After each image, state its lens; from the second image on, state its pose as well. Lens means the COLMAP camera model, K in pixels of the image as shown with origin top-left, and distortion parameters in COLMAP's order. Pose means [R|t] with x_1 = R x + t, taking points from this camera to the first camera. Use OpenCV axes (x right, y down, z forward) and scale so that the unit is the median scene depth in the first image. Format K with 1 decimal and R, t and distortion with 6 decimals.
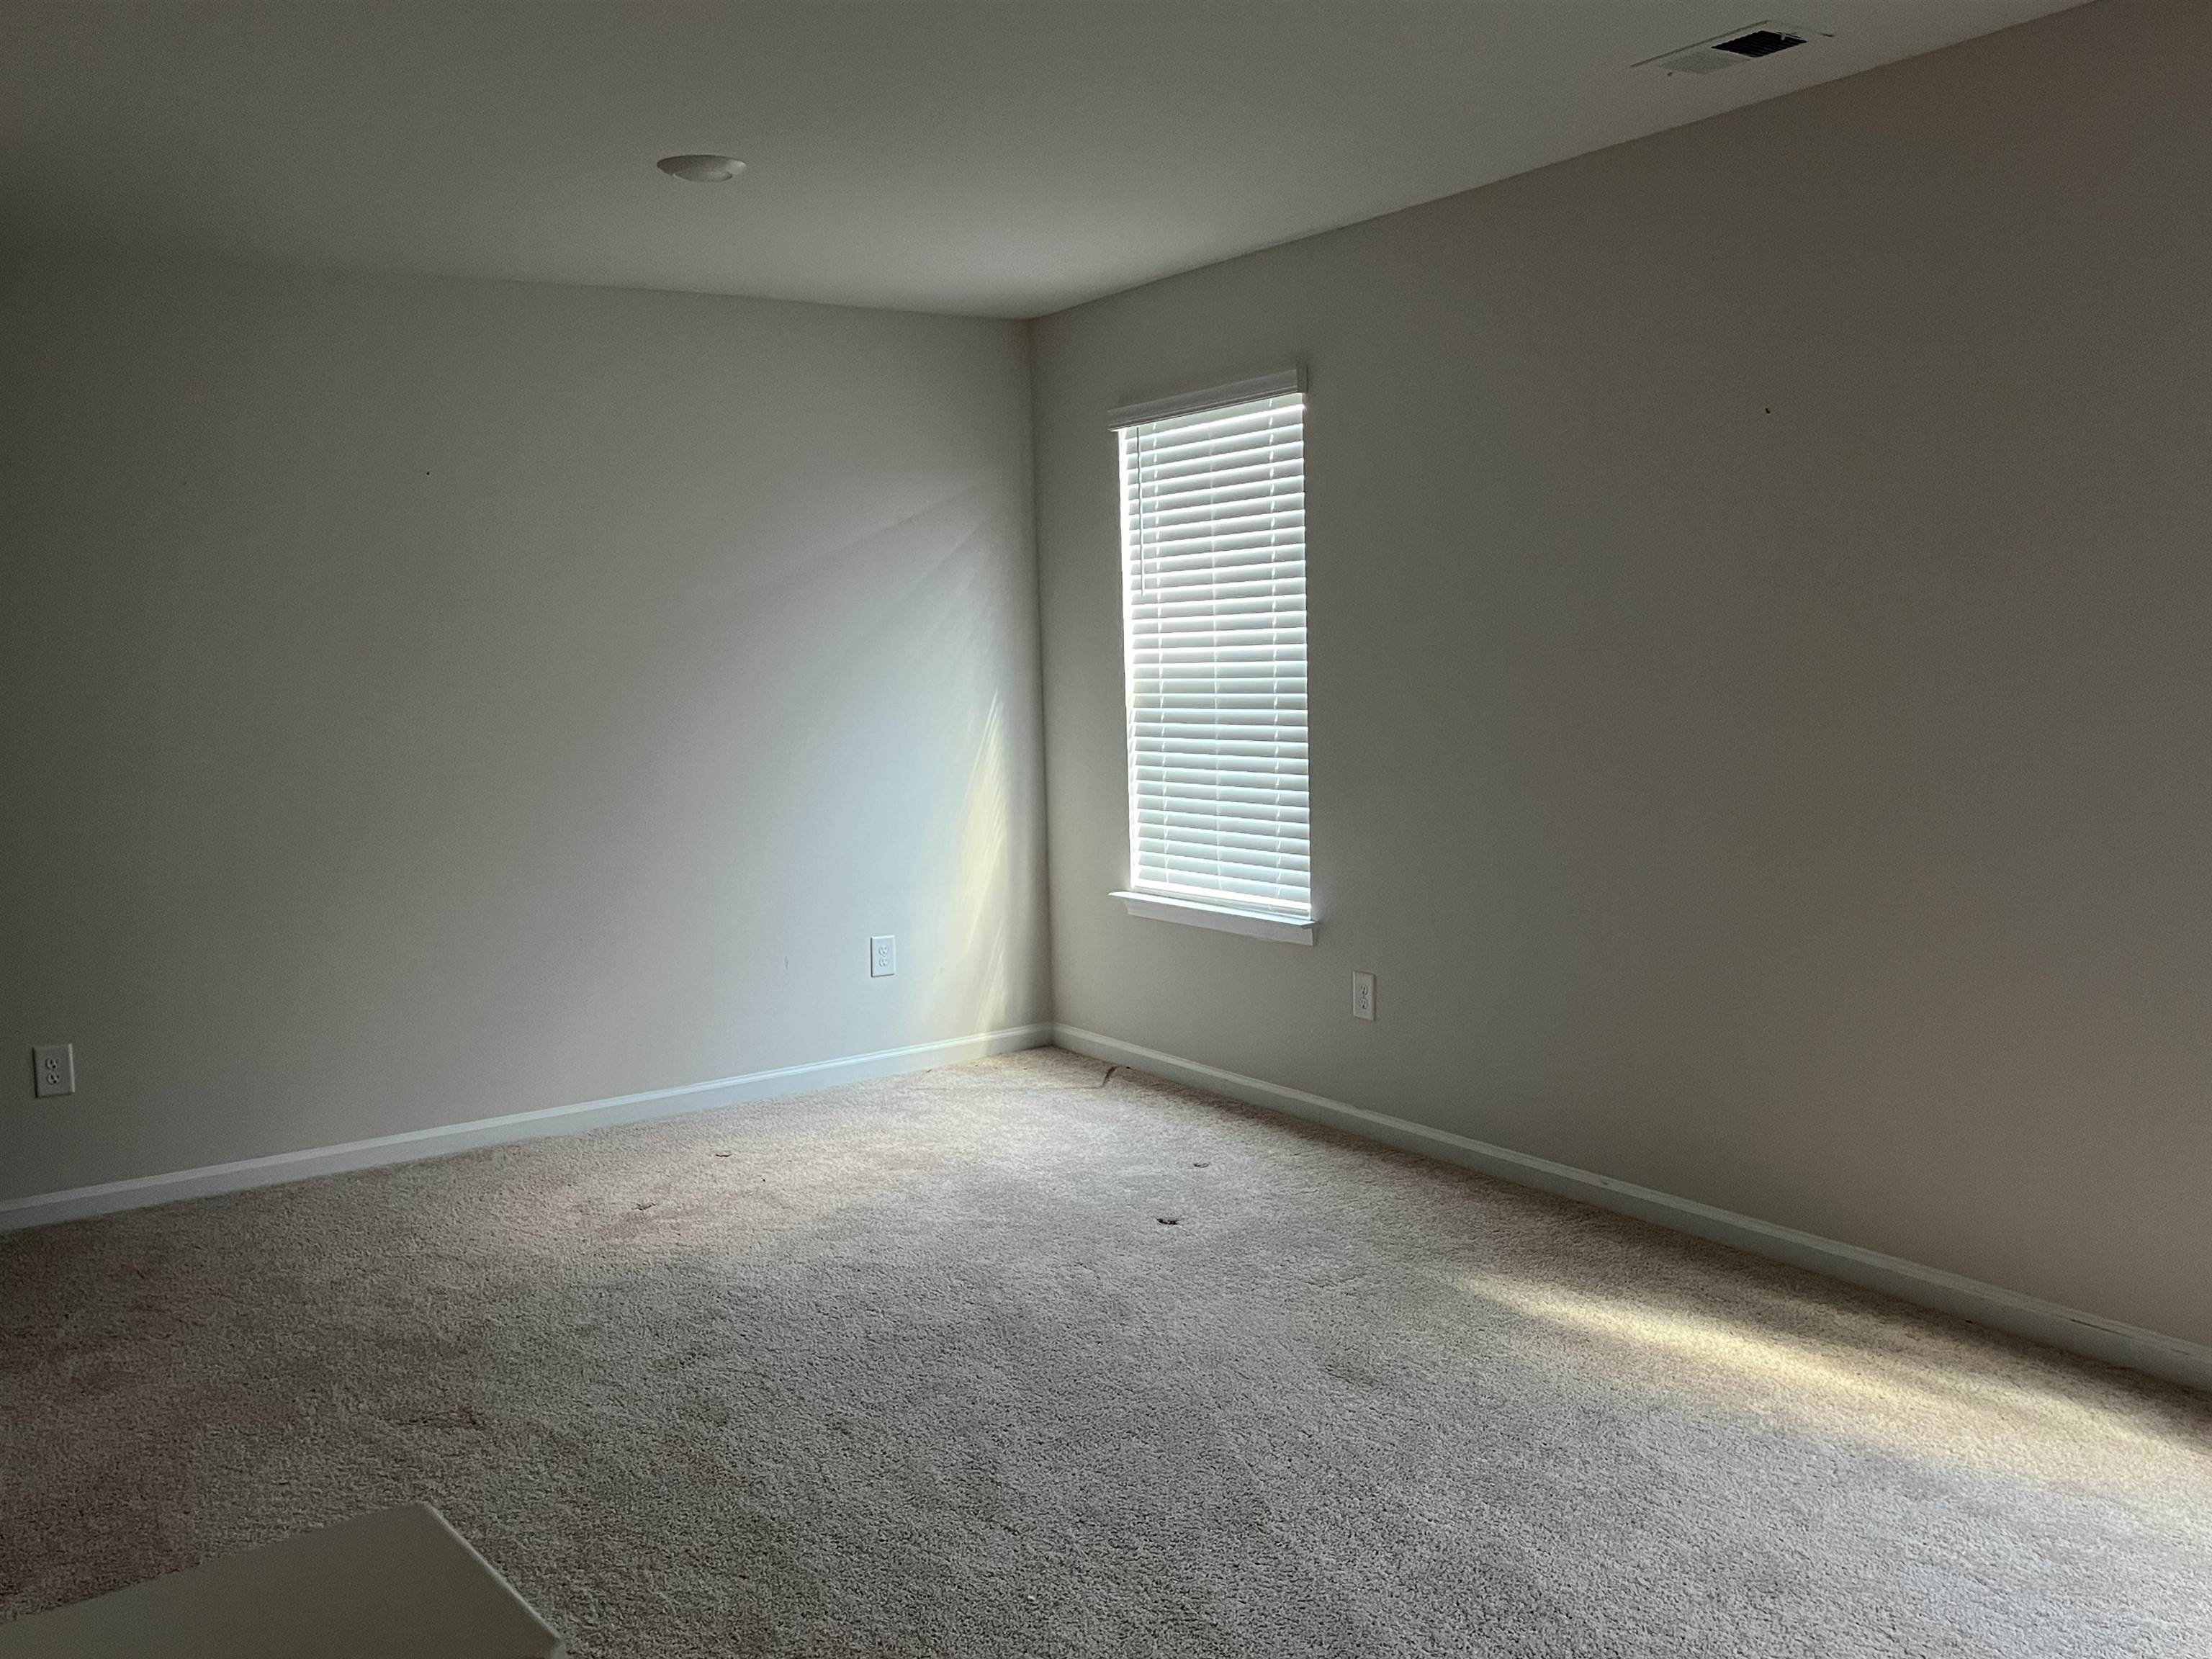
lens RADIAL K [[1868.4, 0, 1102.8], [0, 1868.4, 865.9], [0, 0, 1]] dist [0.018928, -0.005442]
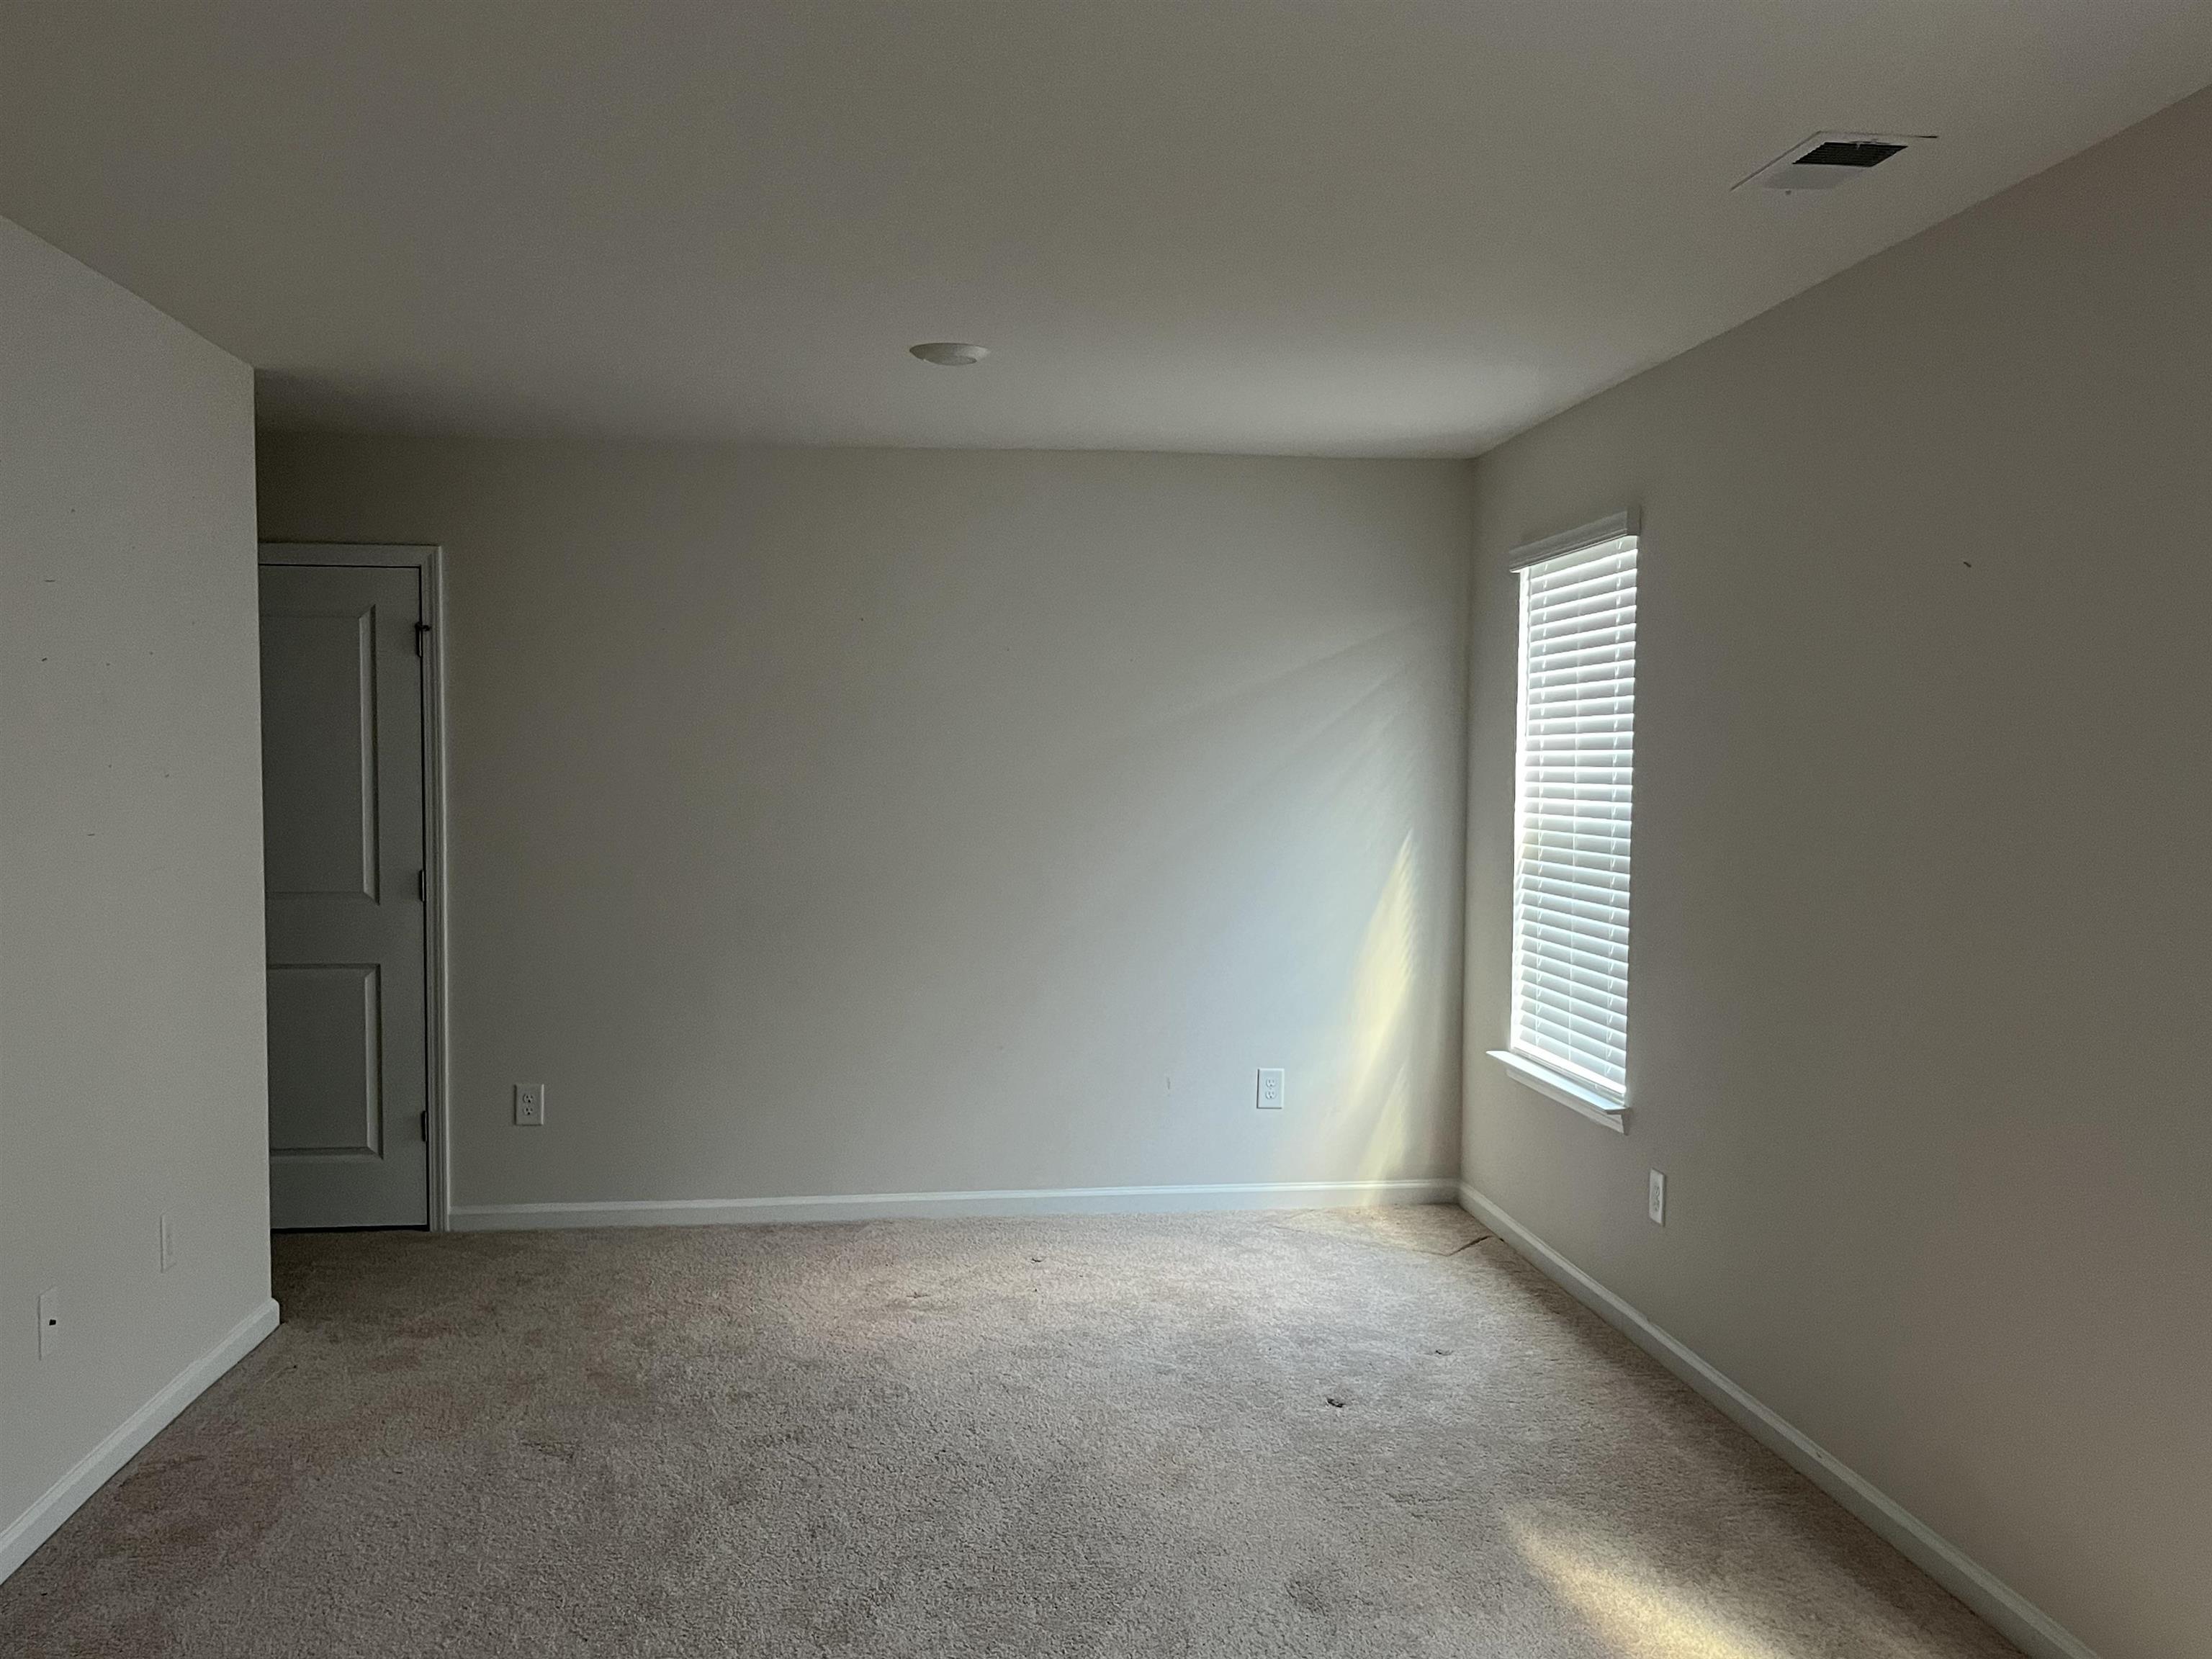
lens RADIAL K [[1888.1, 0, 1106.0], [0, 1888.1, 829.5], [0, 0, 1]] dist [0.044825, -0.051806]
pose [[0.895387, 0.058162, -0.441473, 0.289113], [-0.092016, 0.994202, -0.055643, -0.029934], [0.435677, 0.090445, 0.895547, 0.051330]]
